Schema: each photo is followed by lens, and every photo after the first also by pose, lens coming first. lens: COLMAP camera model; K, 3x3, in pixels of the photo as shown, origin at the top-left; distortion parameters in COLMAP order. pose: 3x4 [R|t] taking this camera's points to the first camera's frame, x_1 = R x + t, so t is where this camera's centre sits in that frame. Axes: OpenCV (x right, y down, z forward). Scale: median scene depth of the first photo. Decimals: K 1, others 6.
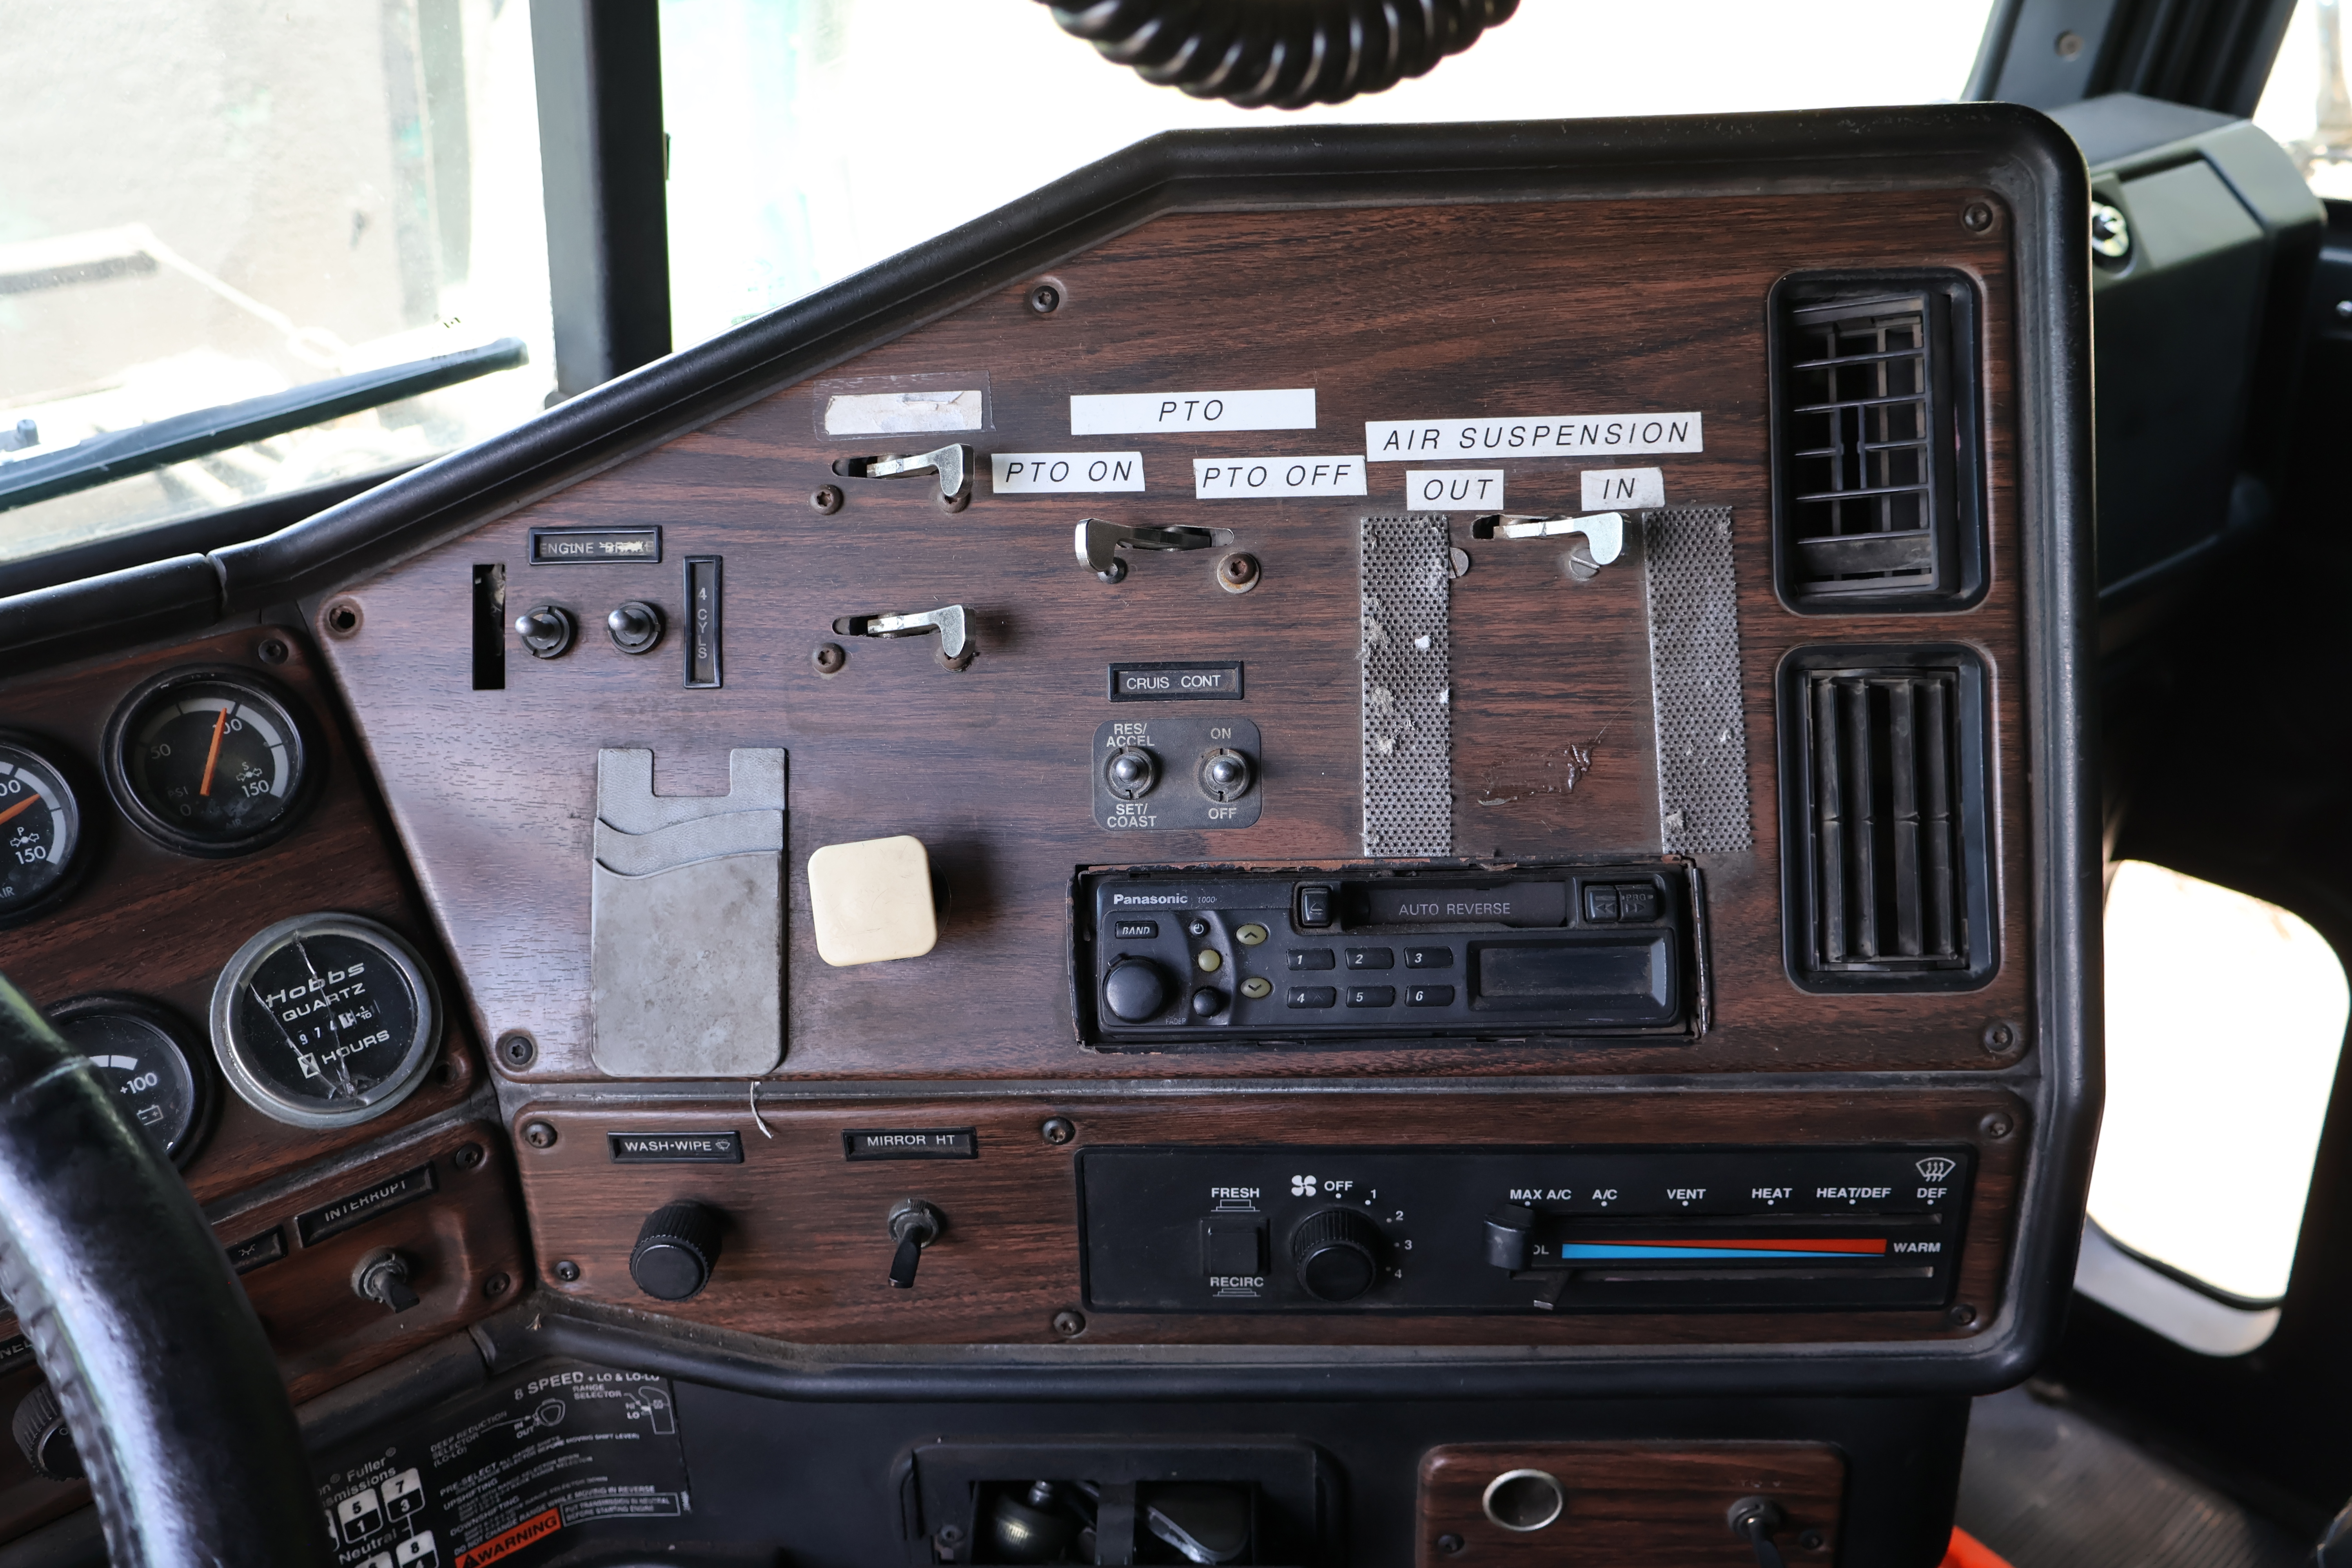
lens RADIAL K [[2123.0, 0, 1163.5], [0, 2123.0, 788.3], [0, 0, 1]] dist [0.001303, 0.004531]
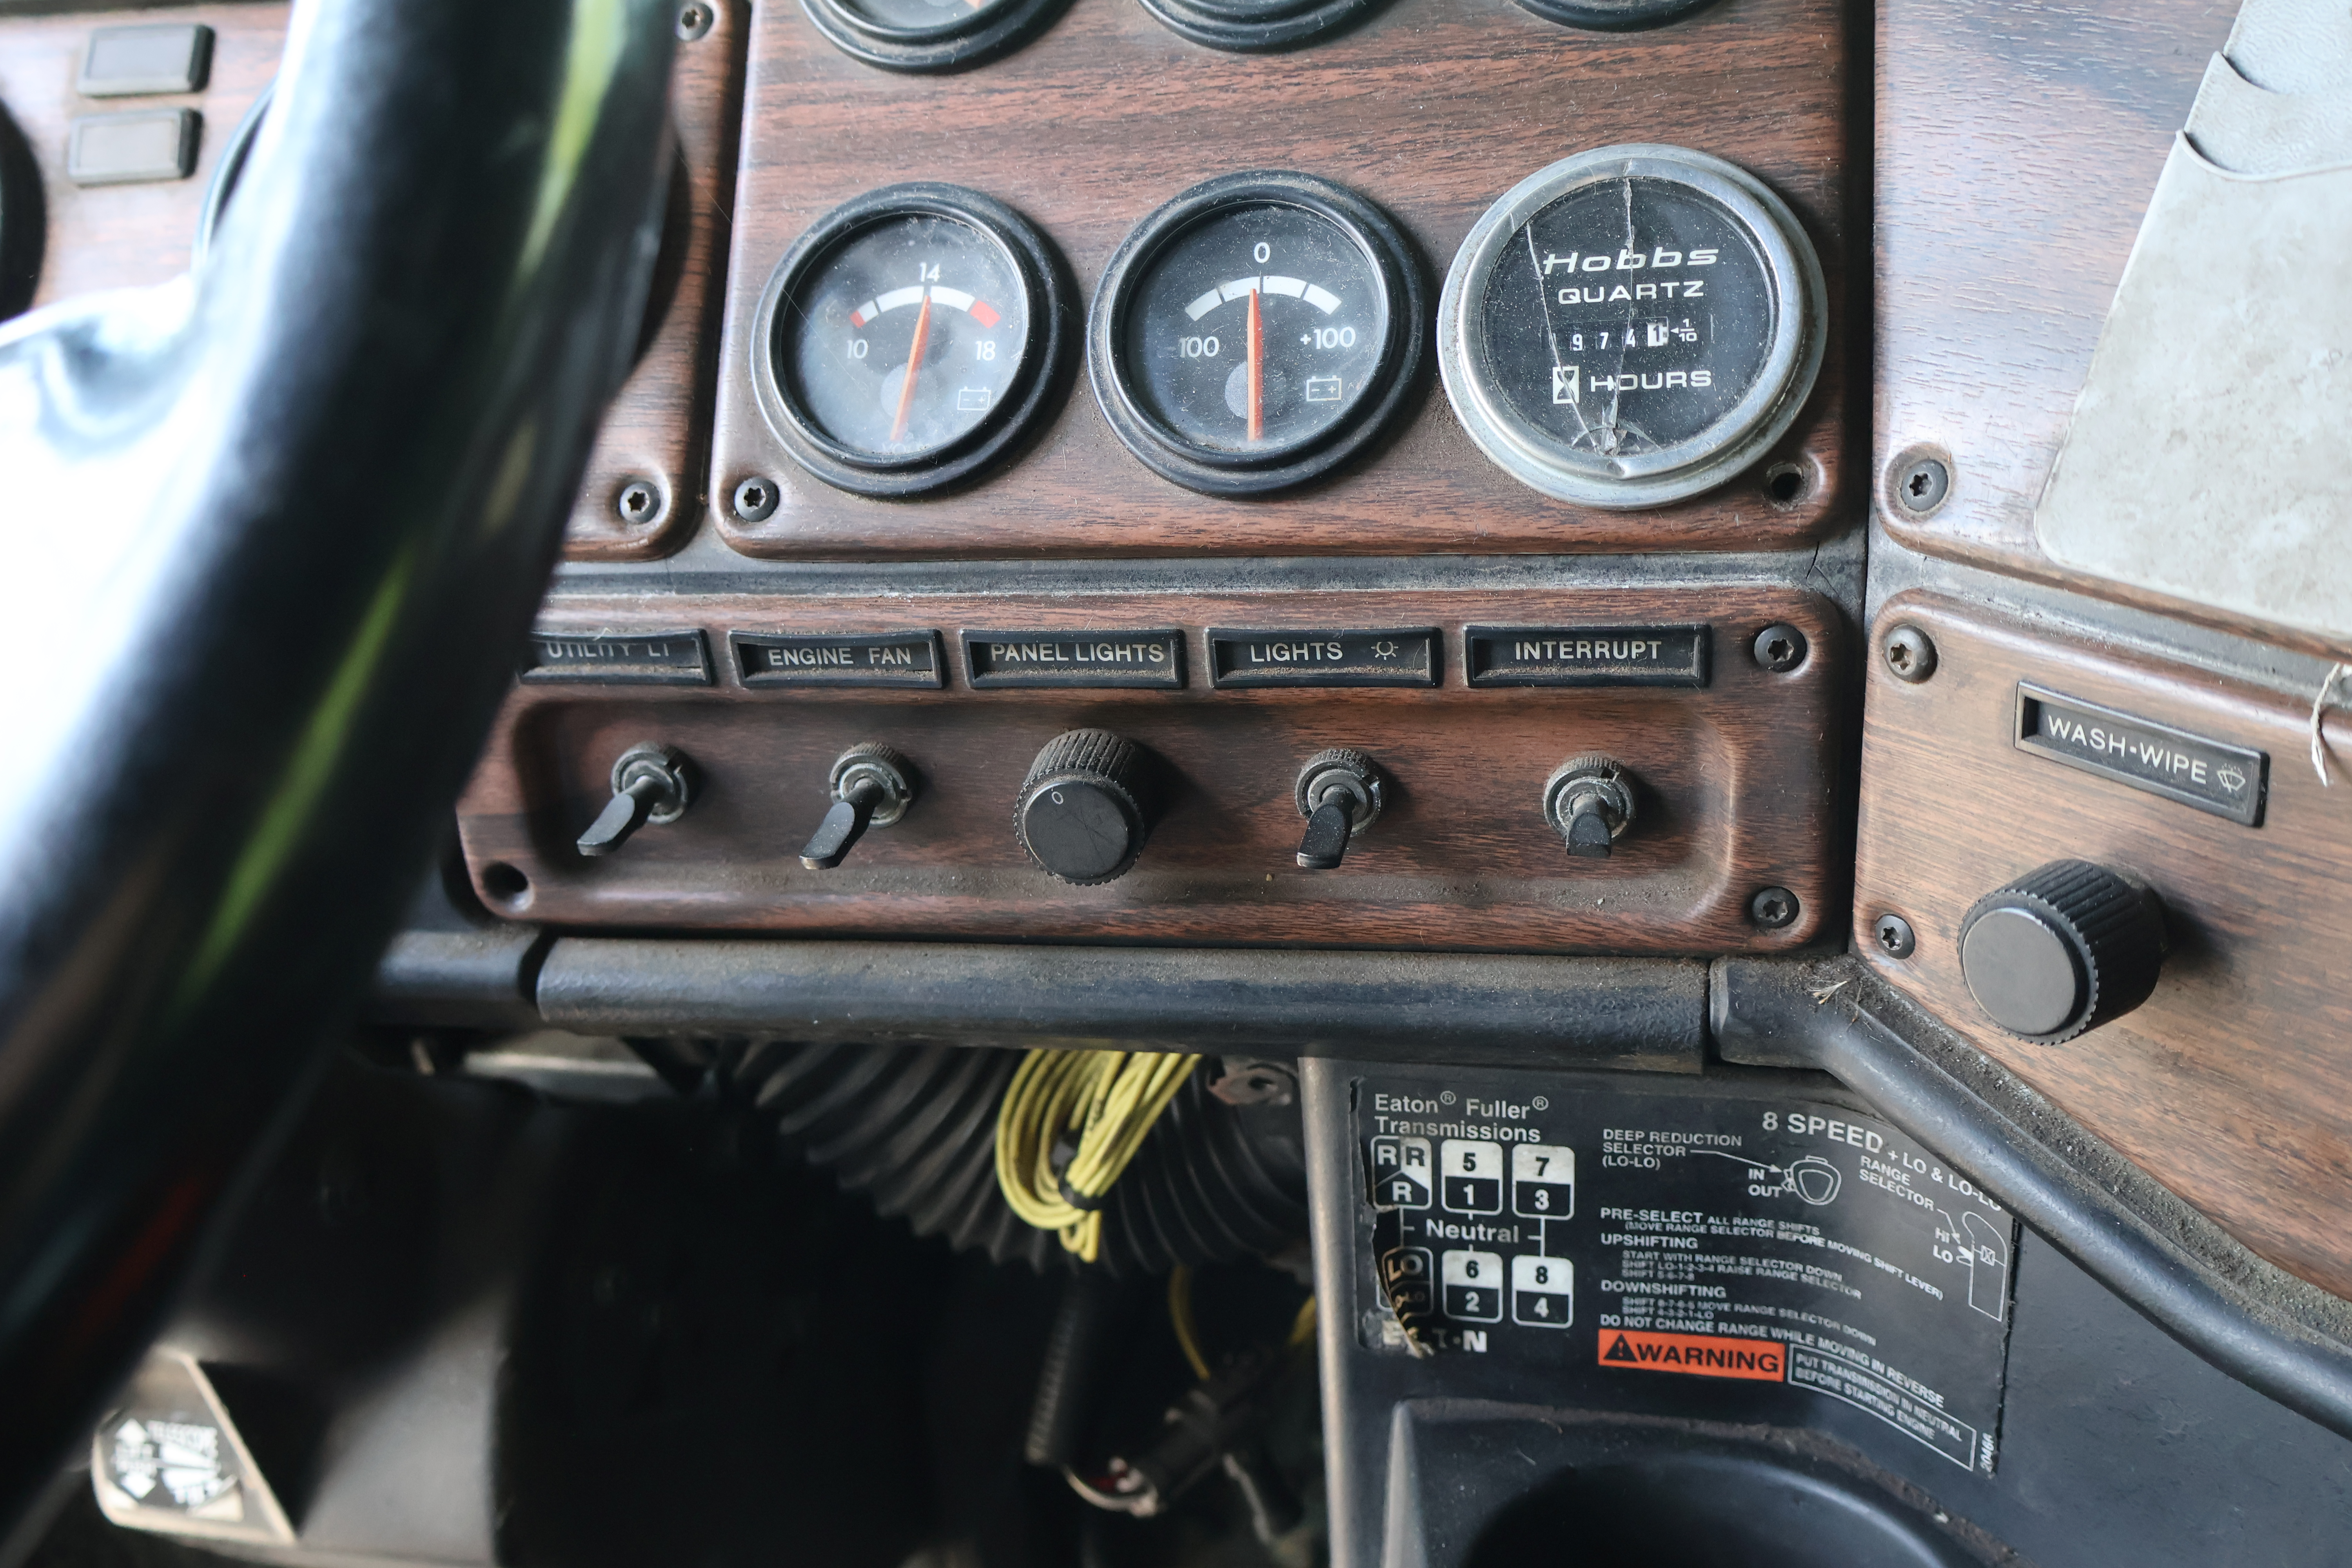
lens RADIAL K [[2326.7, 0, 1175.3], [0, 2326.7, 783.7], [0, 0, 1]] dist [0.015756, 0.000000]
pose [[0.626419, 0.313015, -0.713878, 0.017273], [-0.284308, 0.944488, 0.164655, 0.150787], [0.725788, 0.099818, 0.680638, 0.475958]]
